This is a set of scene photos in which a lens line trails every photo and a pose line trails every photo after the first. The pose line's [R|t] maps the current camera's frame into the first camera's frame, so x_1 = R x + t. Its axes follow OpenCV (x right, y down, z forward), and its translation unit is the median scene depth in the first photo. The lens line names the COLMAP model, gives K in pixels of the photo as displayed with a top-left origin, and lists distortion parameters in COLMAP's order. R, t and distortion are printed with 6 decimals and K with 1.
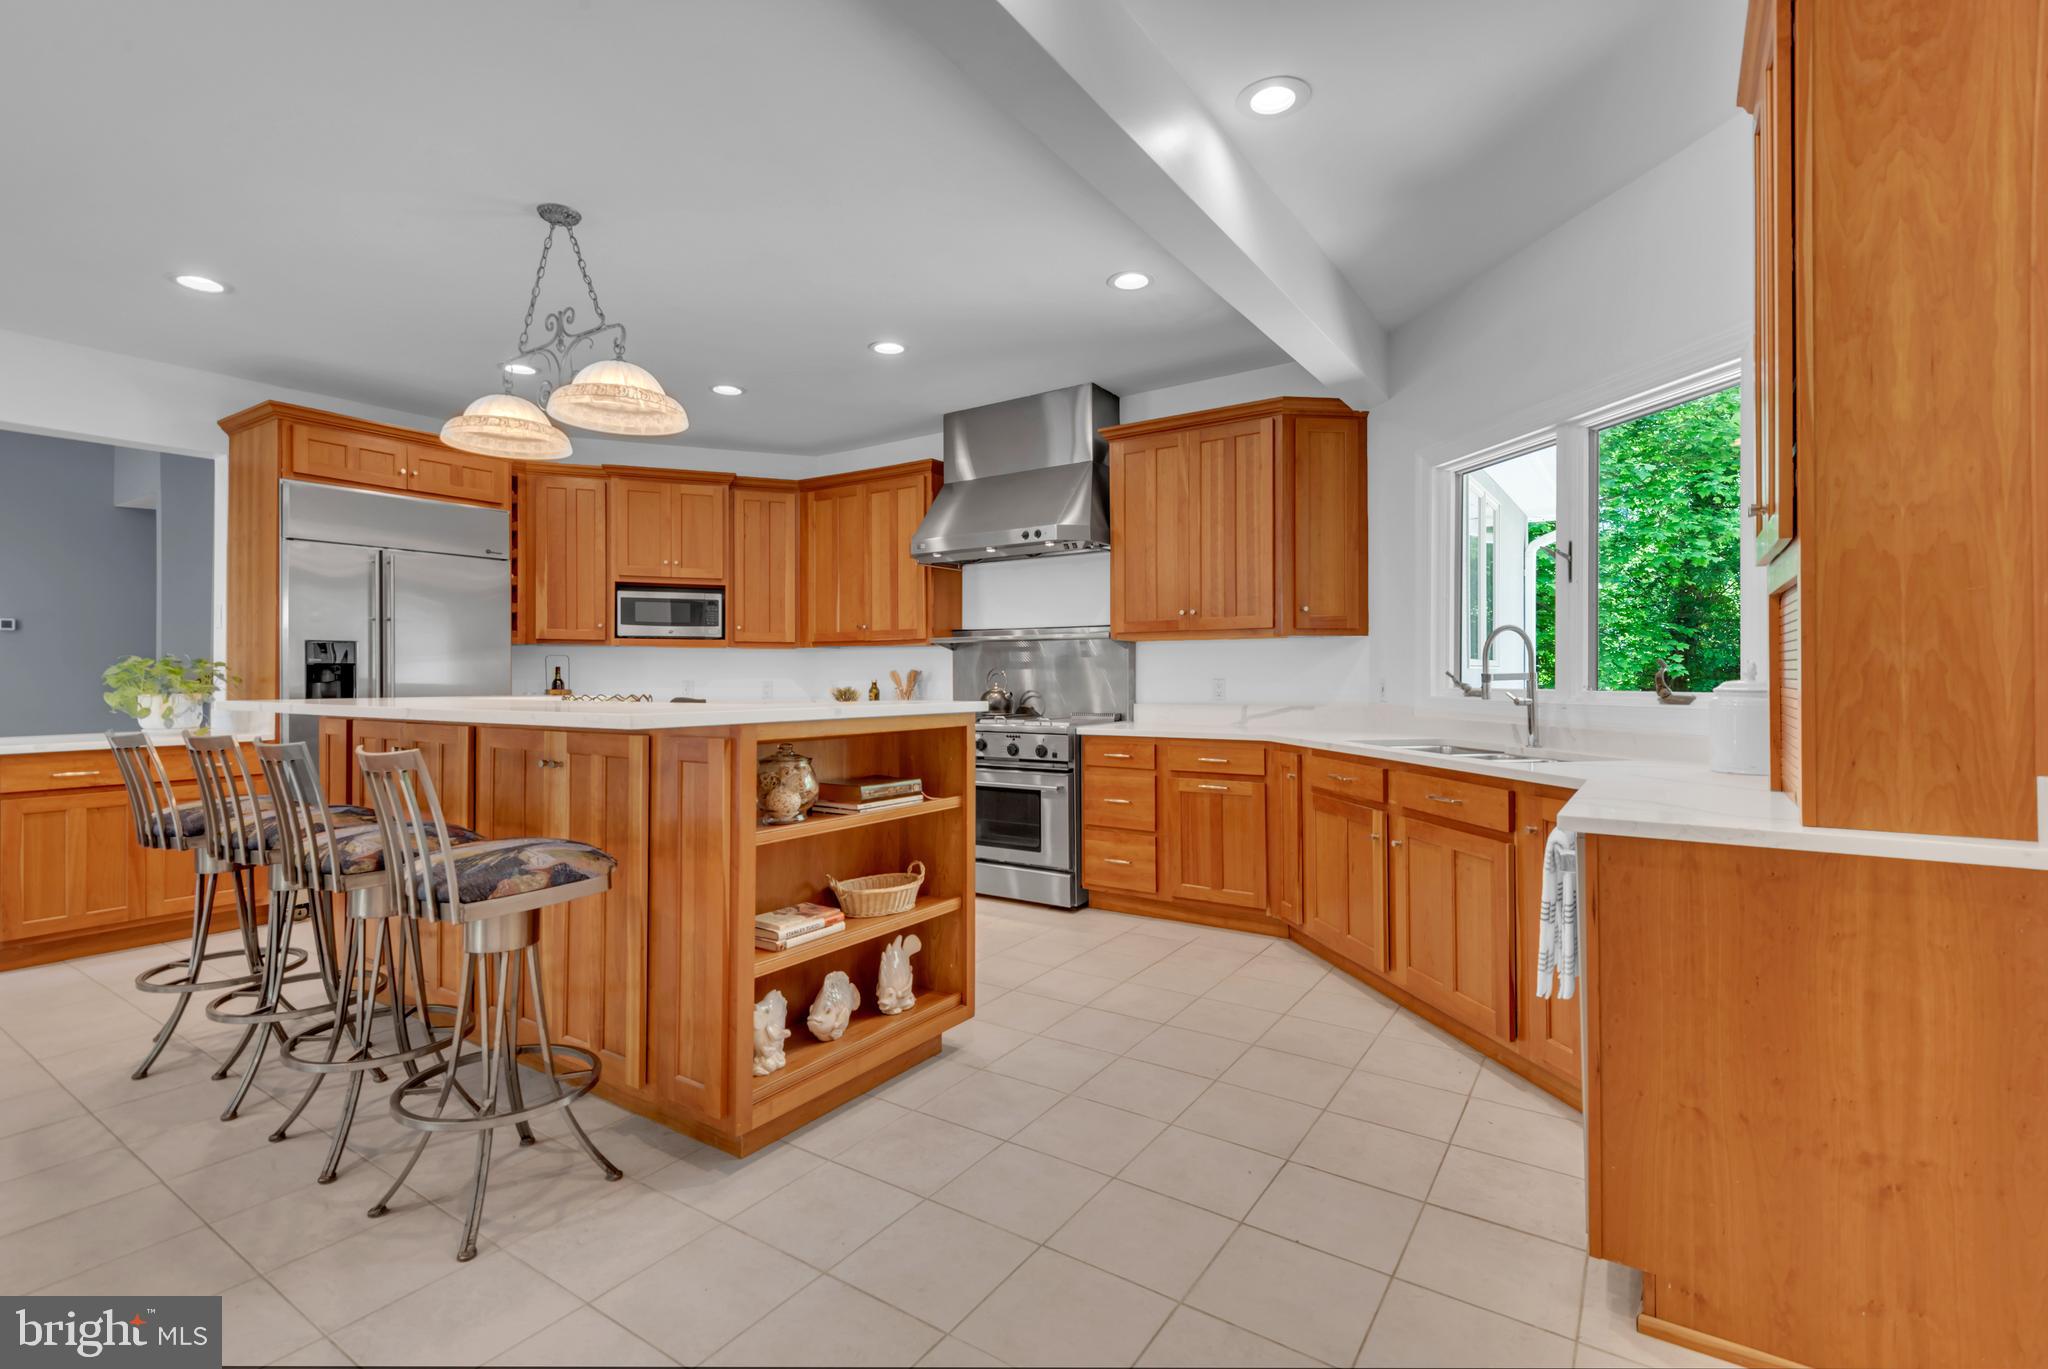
lens RADIAL K [[923.2, 0, 1012.5], [0, 923.2, 675.7], [0, 0, 1]] dist [0.059211, -0.051762]
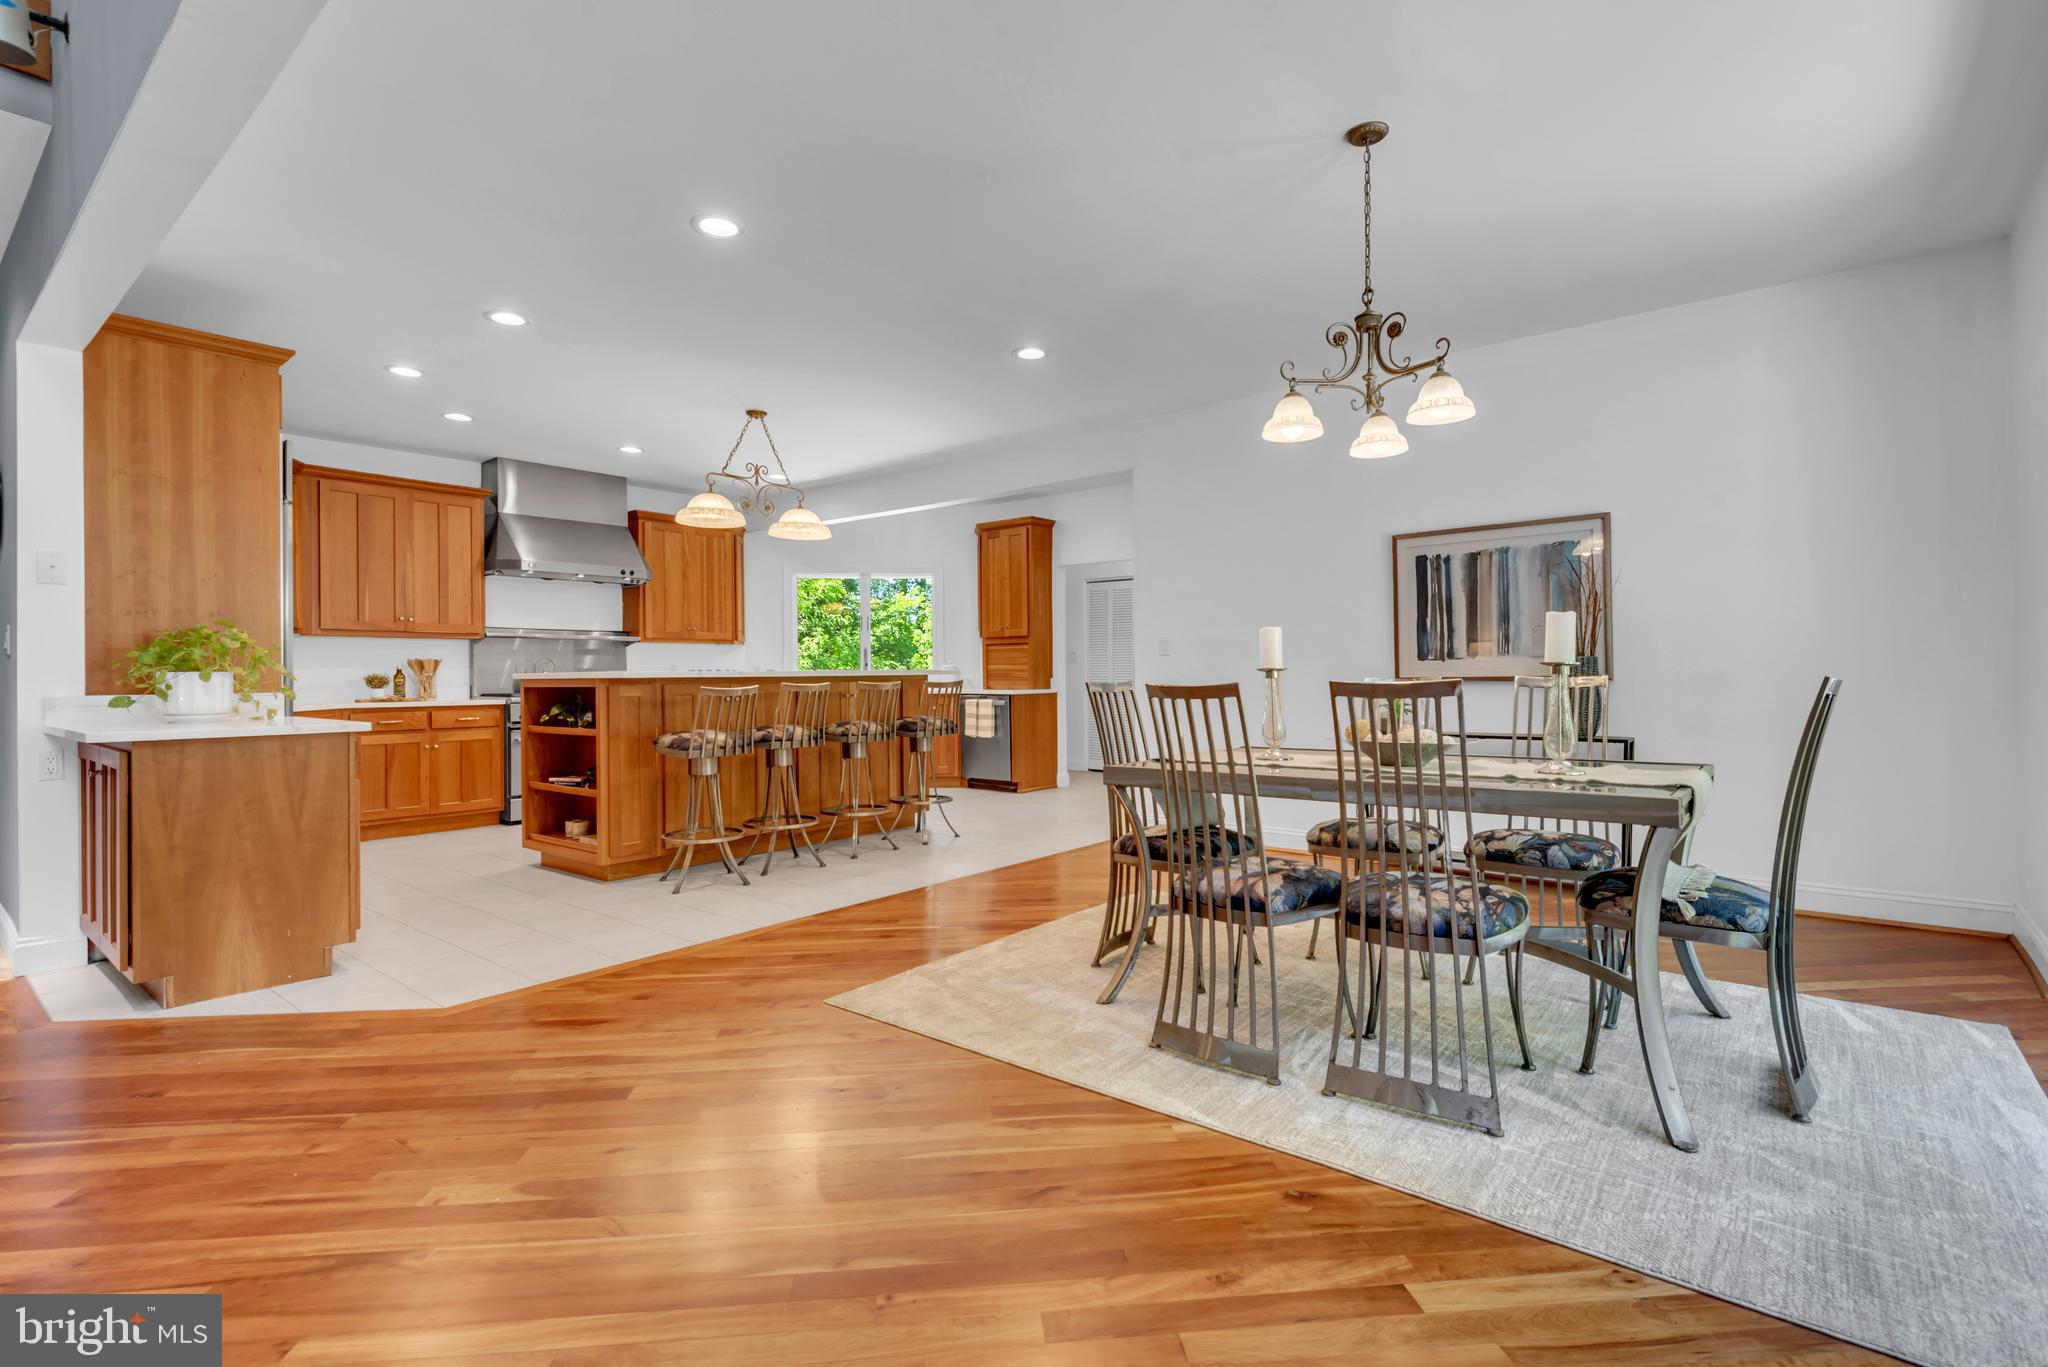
lens RADIAL K [[995.3, 0, 1024.0], [0, 995.3, 683.5], [0, 0, 1]] dist [0.015478, -0.000117]
pose [[0.083857, -0.006416, 0.996457, -1.656094], [0.011240, 0.999922, 0.005492, 0.033248], [-0.996414, 0.010739, 0.083923, 0.200651]]
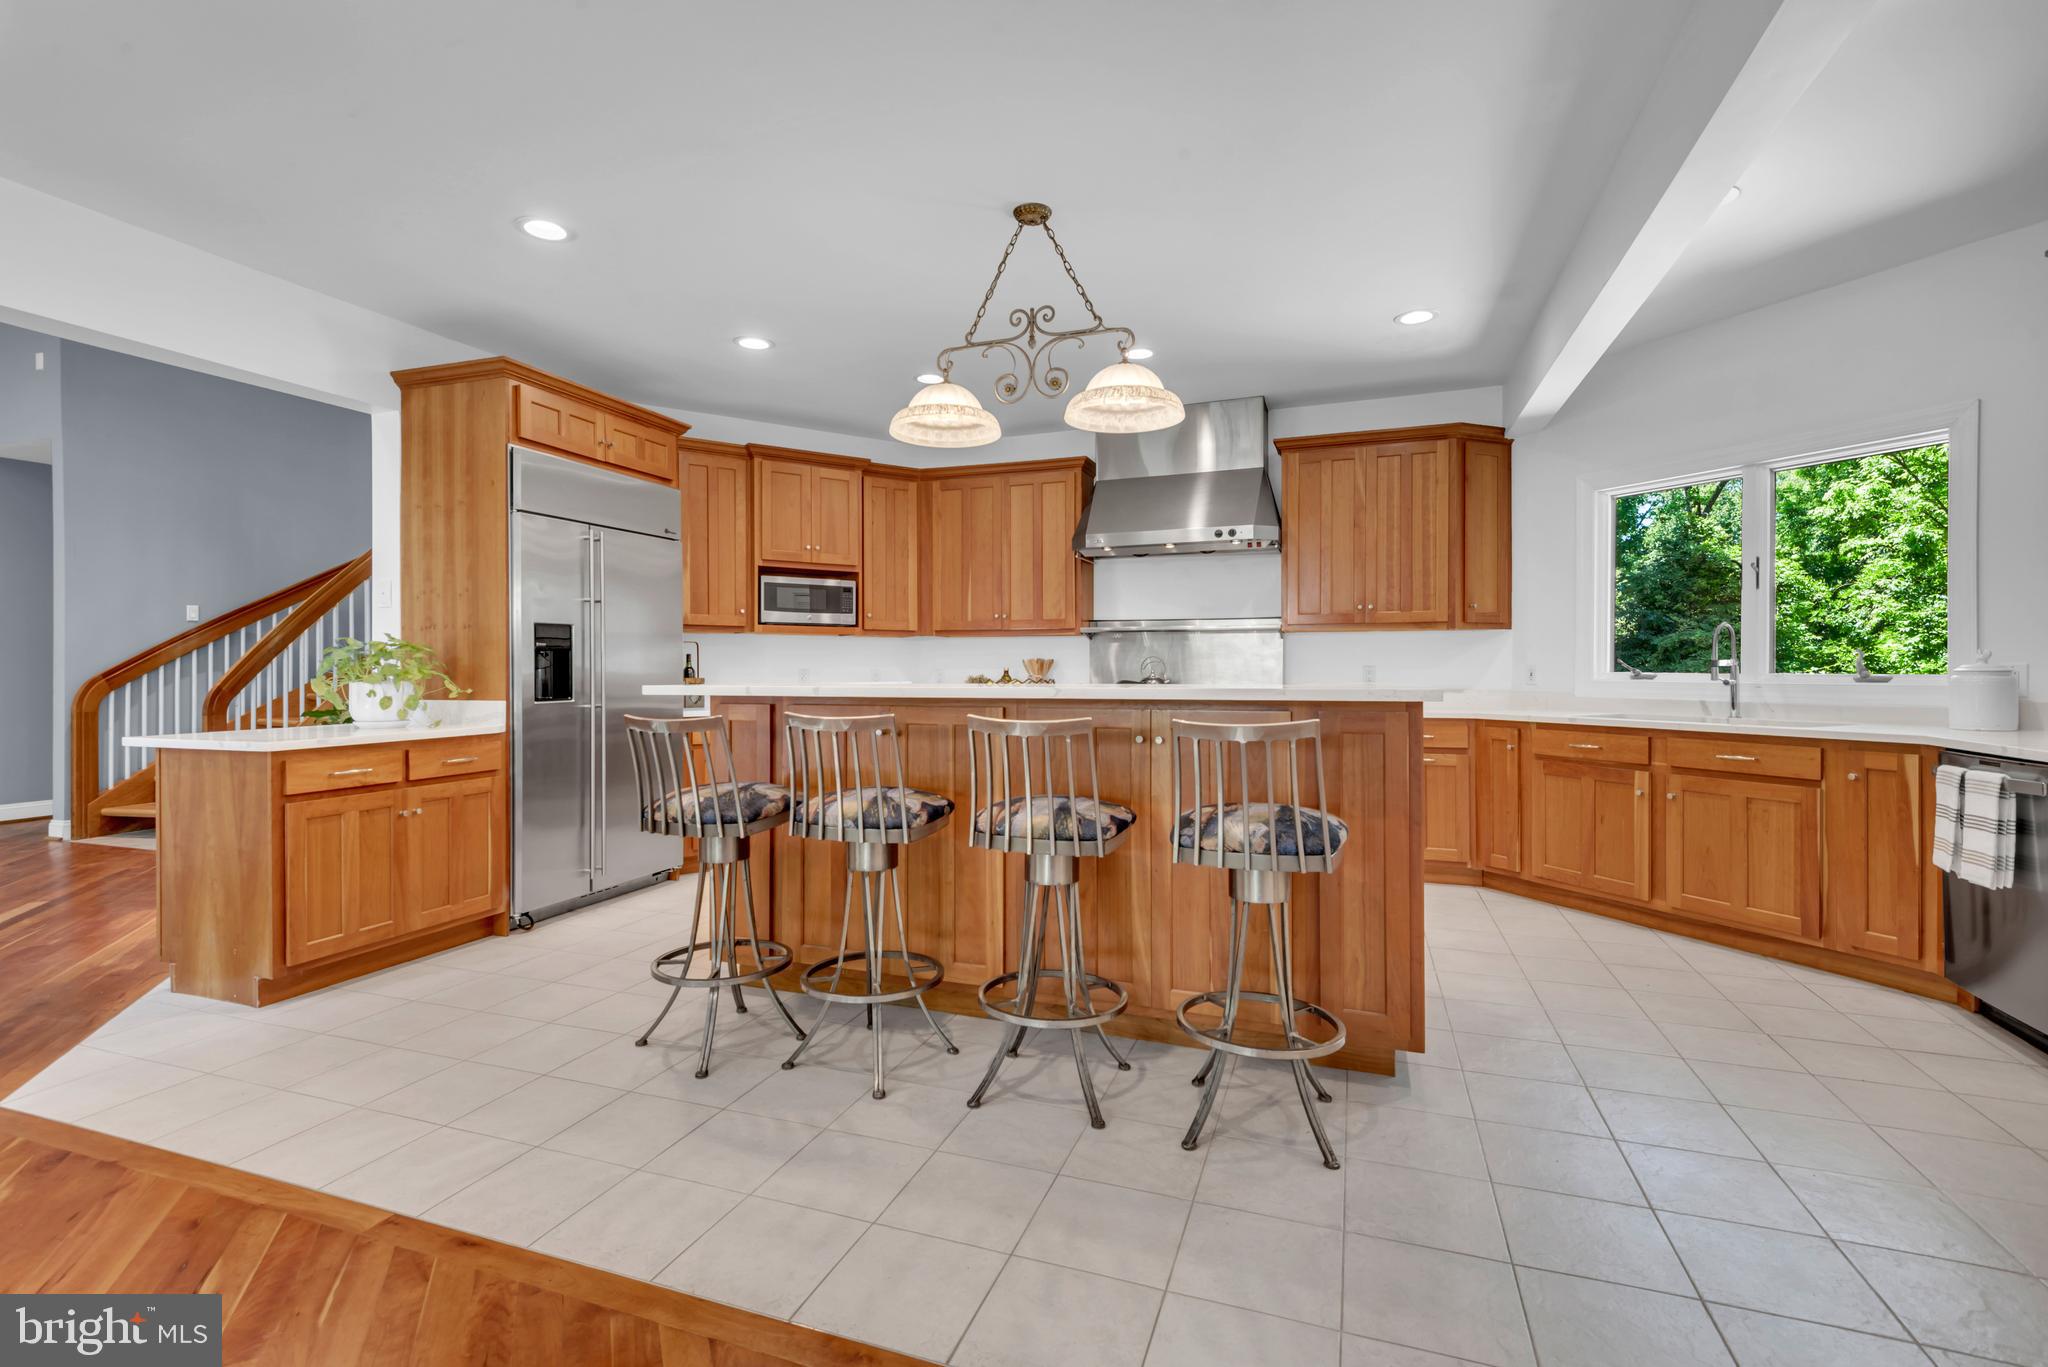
lens RADIAL K [[925.9, 0, 1014.4], [0, 925.9, 673.1], [0, 0, 1]] dist [0.032593, -0.018776]
pose [[0.970867, -0.000214, 0.239618, -0.497766], [-0.000618, 0.999994, 0.003396, 0.008486], [-0.239617, -0.003446, 0.970861, -0.000694]]
